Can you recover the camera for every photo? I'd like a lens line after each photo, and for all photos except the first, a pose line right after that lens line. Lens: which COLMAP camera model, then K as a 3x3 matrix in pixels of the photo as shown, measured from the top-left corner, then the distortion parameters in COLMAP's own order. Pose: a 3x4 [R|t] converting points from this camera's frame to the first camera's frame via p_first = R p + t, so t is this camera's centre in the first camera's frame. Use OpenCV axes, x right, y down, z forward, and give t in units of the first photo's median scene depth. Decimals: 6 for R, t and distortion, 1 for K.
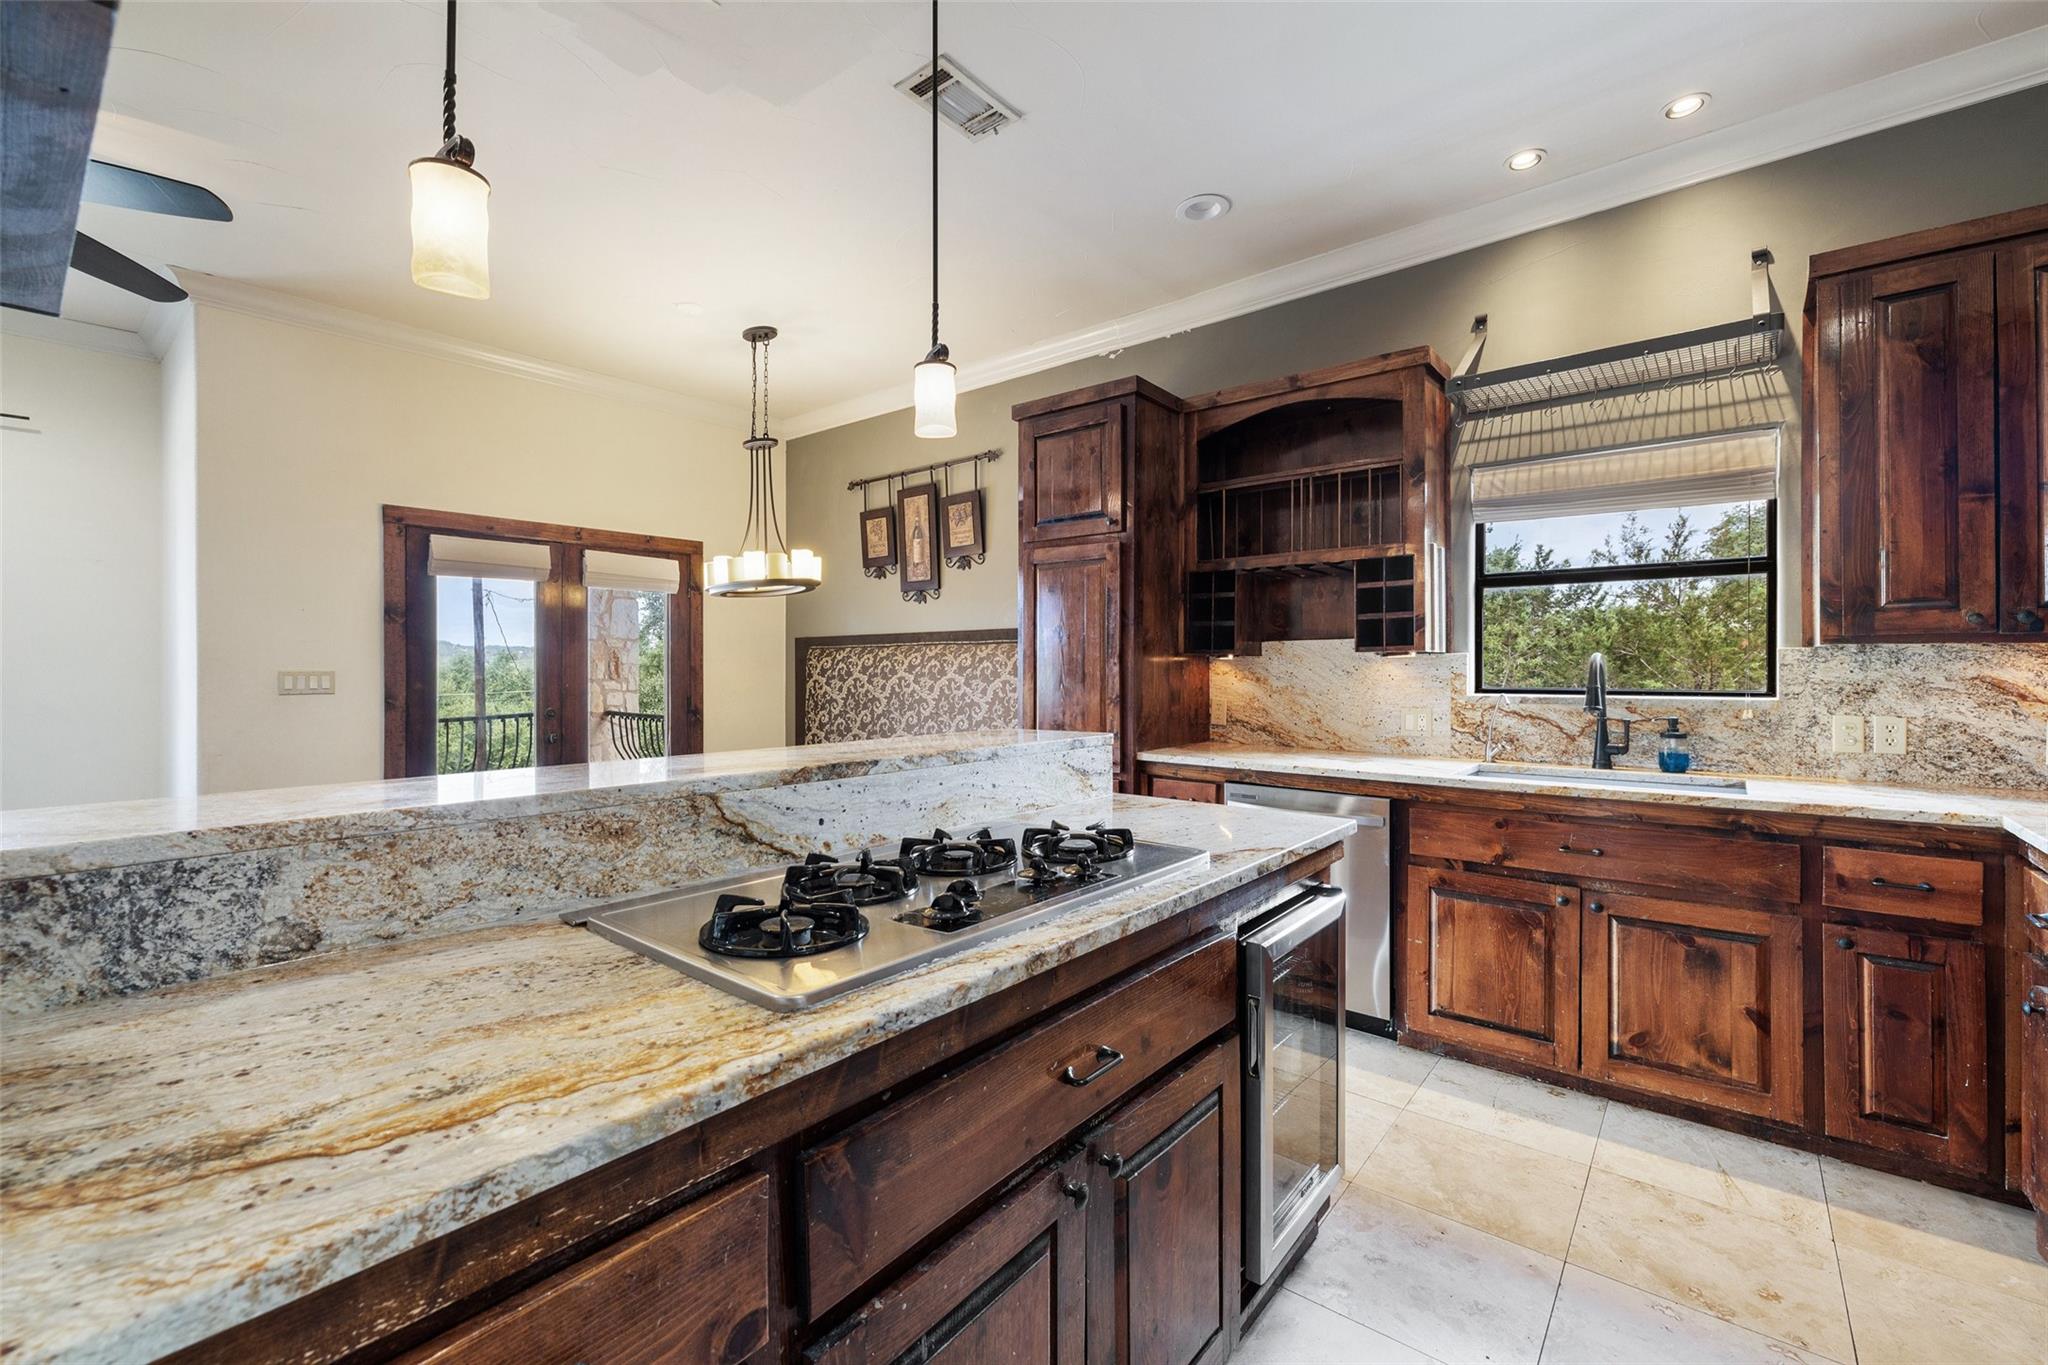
lens RADIAL K [[859.4, 0, 1025.7], [0, 859.4, 672.8], [0, 0, 1]] dist [0.002397, 0.000059]
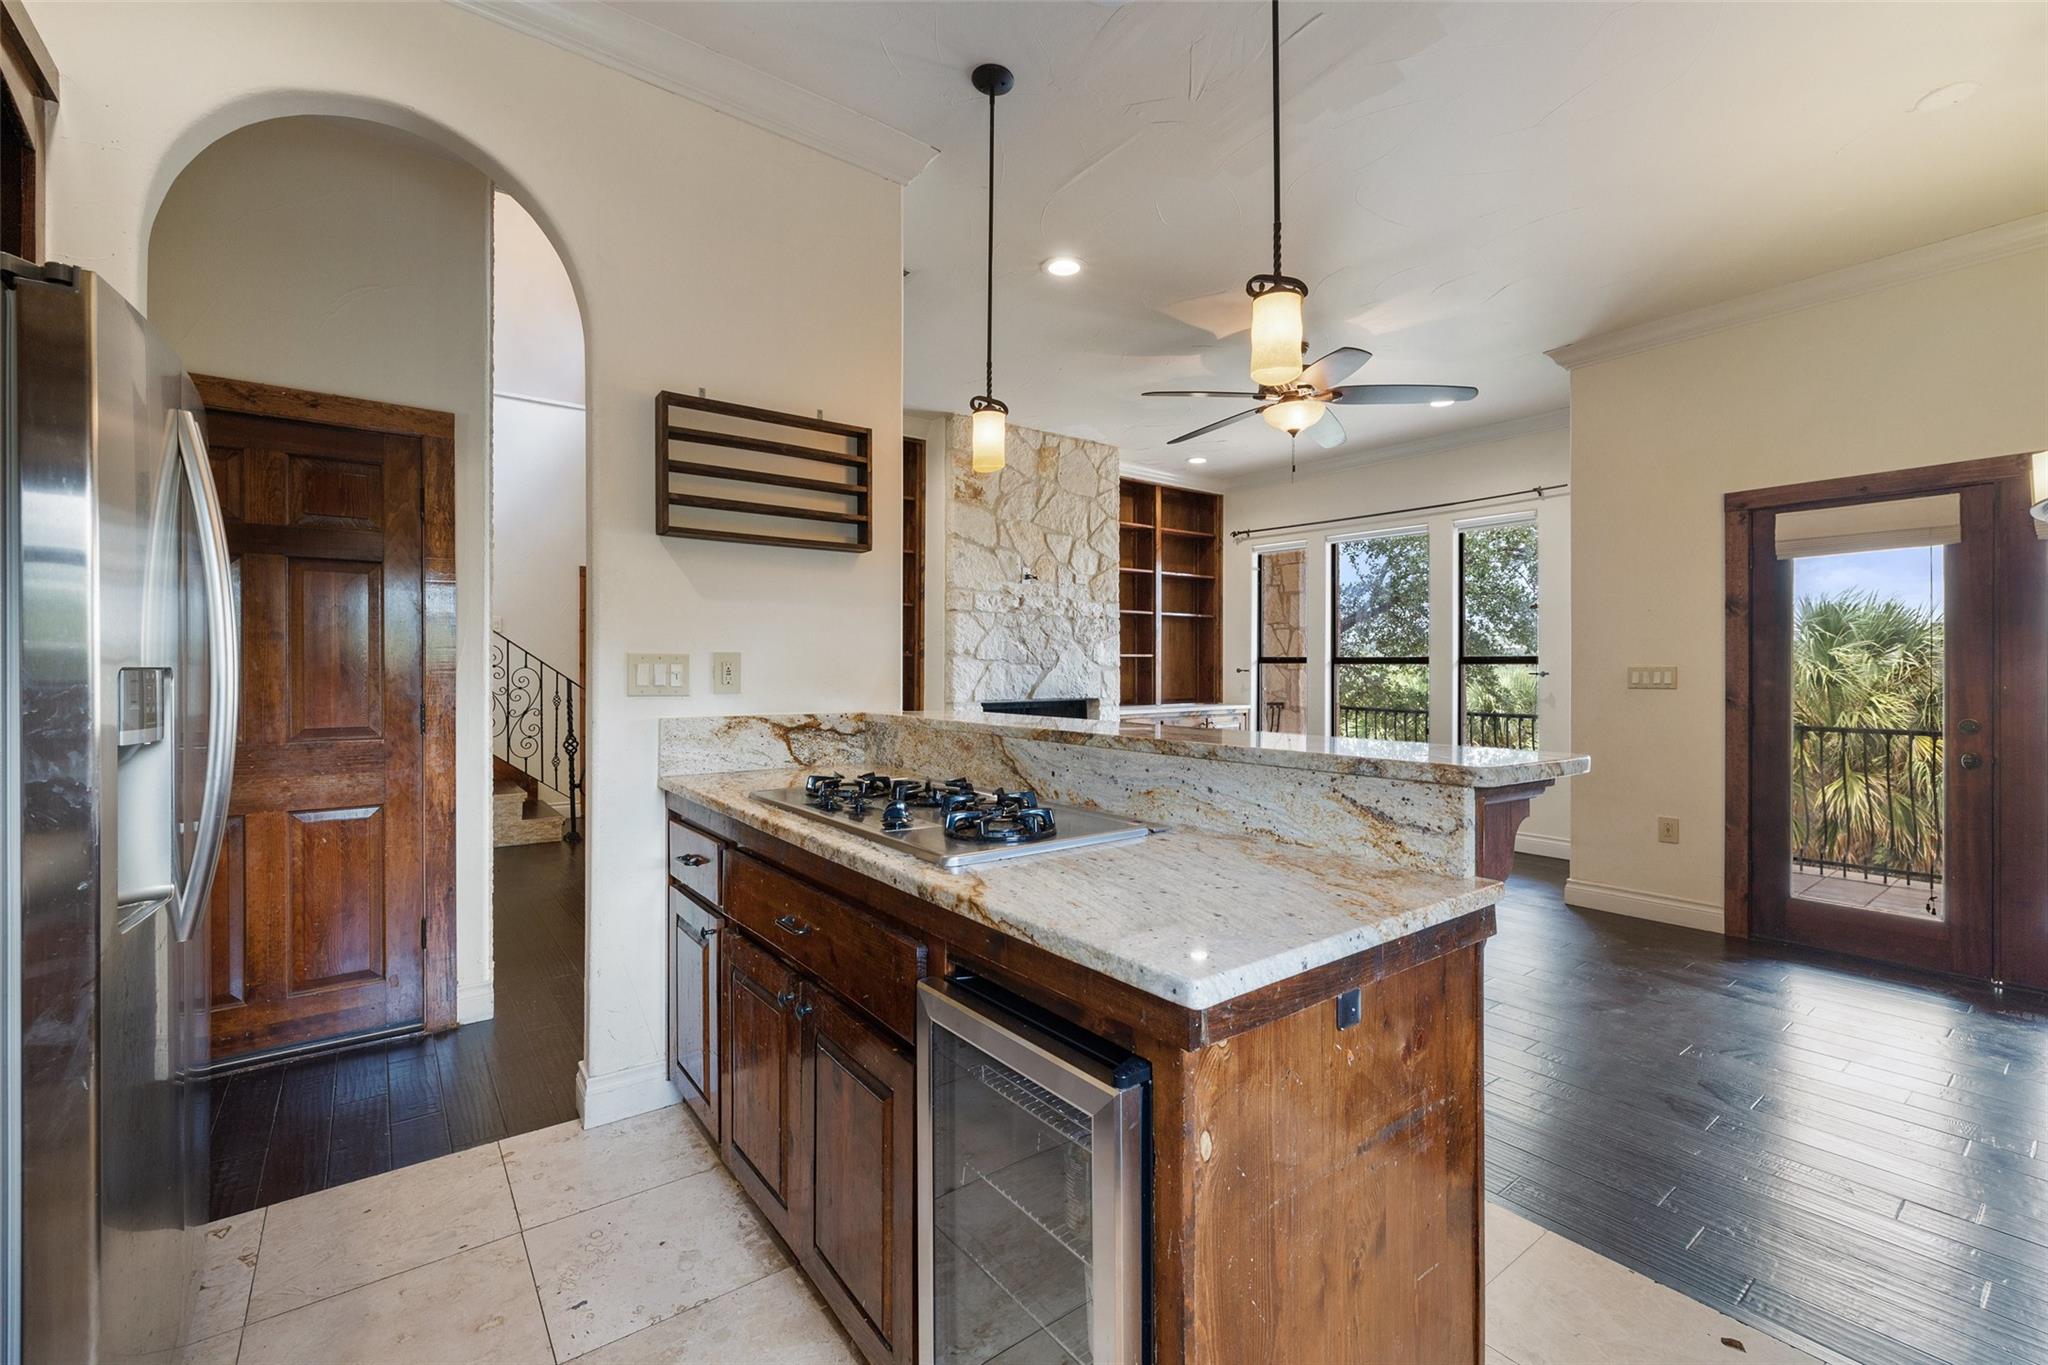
lens RADIAL K [[859.4, 0, 1020.1], [0, 859.4, 676.7], [0, 0, 1]] dist [0.002397, 0.000059]
pose [[-0.235431, 0.006032, -0.971872, 0.332338], [-0.006938, 0.999945, 0.007886, 0.006047], [0.971866, 0.008600, -0.235377, 0.409087]]
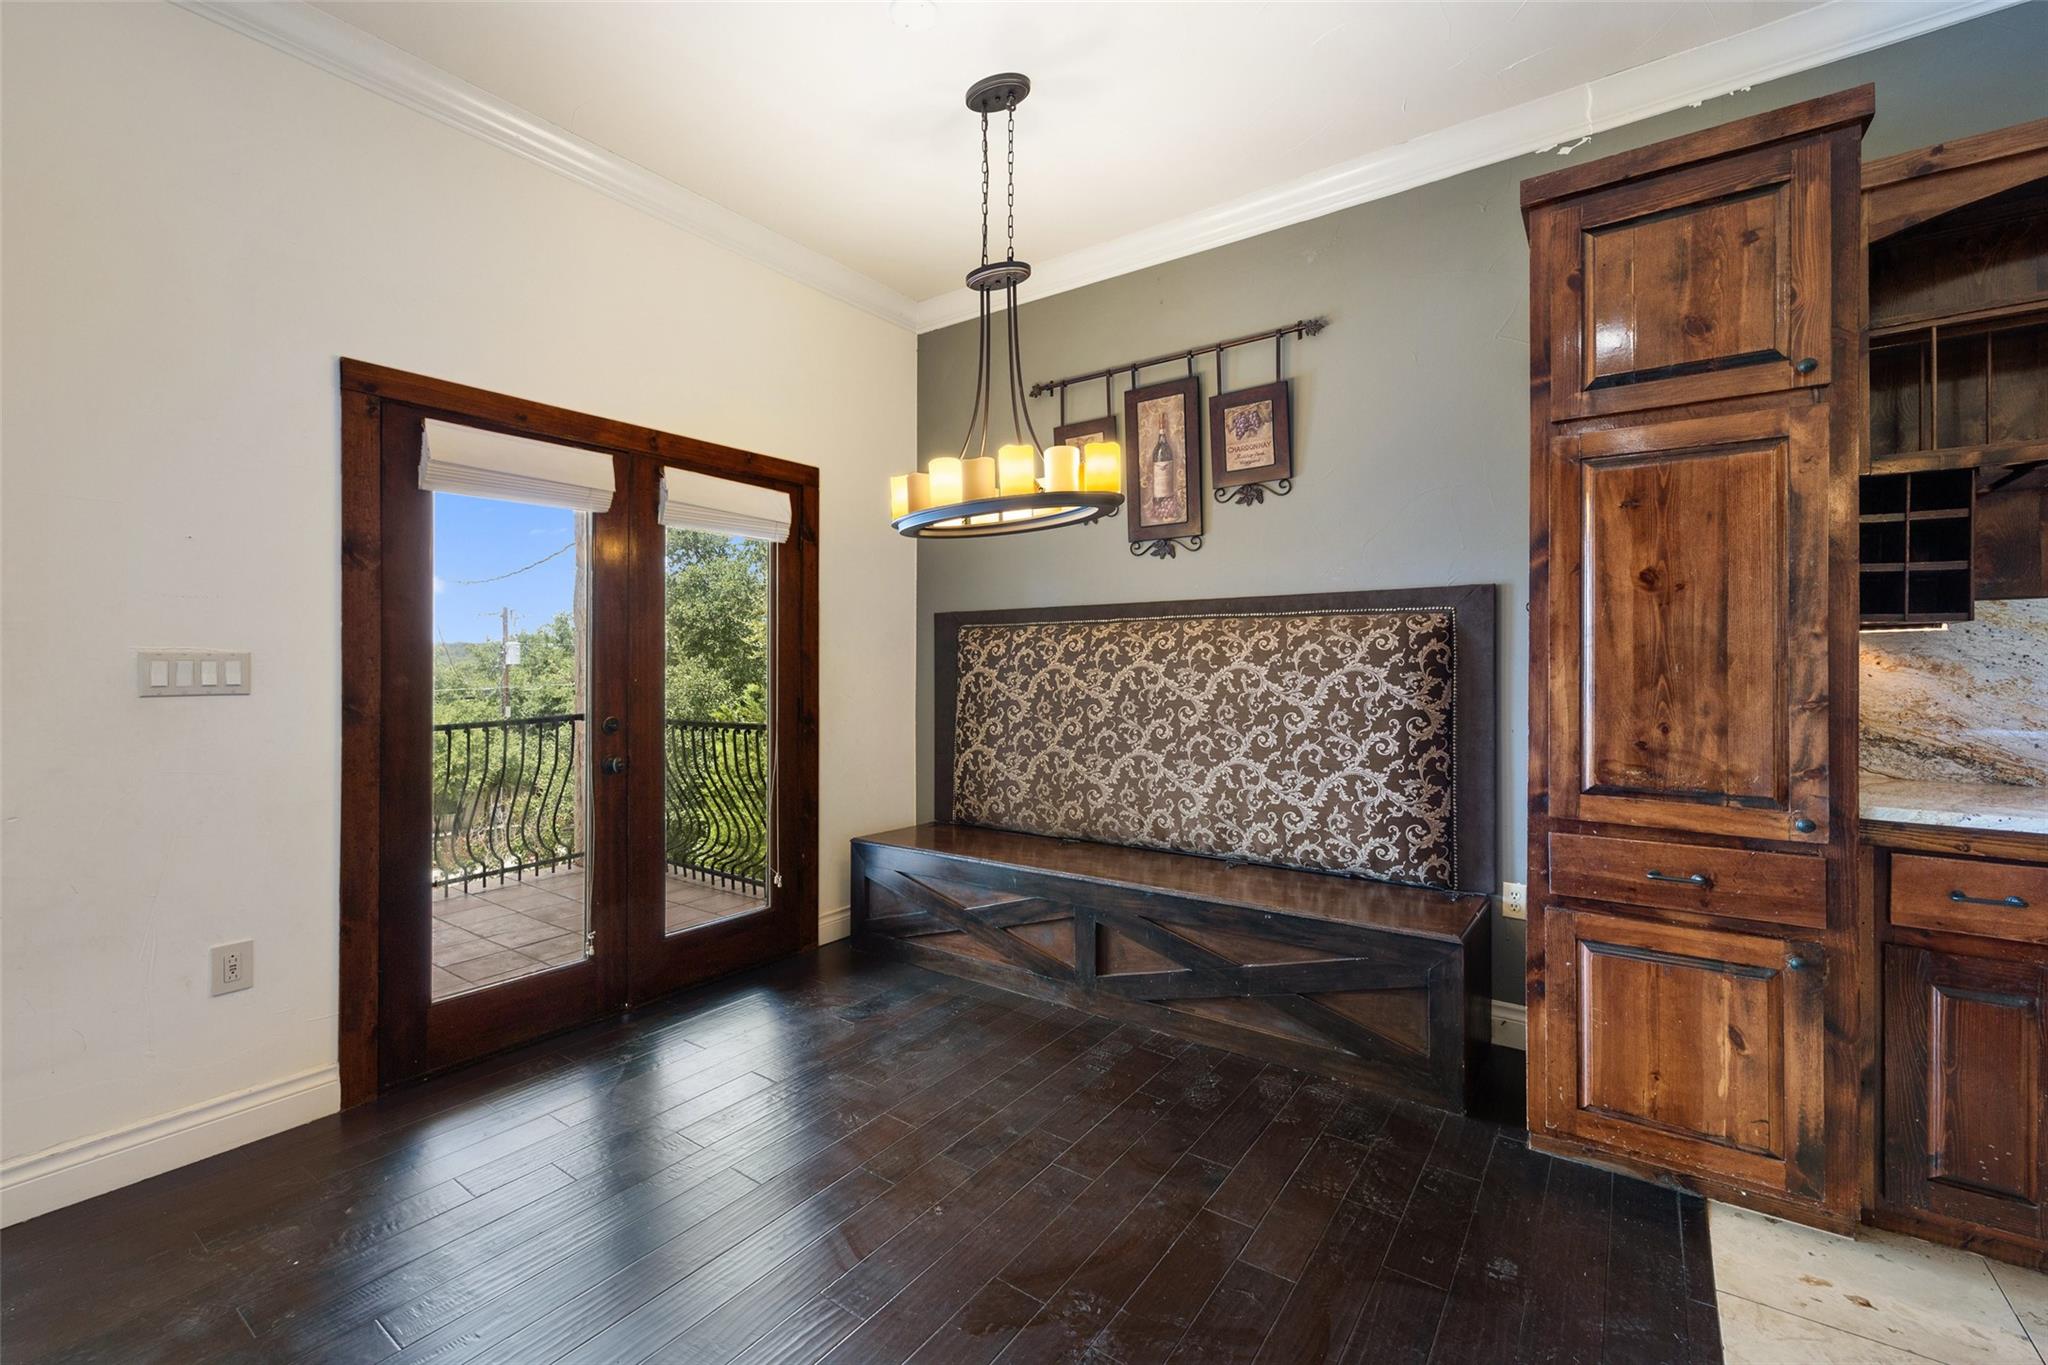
lens RADIAL K [[859.4, 0, 1017.2], [0, 859.4, 664.8], [0, 0, 1]] dist [0.002397, 0.000059]
pose [[0.998097, 0.000740, 0.061666, -0.301404], [-0.000339, 0.999979, -0.006527, 0.007717], [-0.061669, 0.006494, 0.998076, 0.365111]]
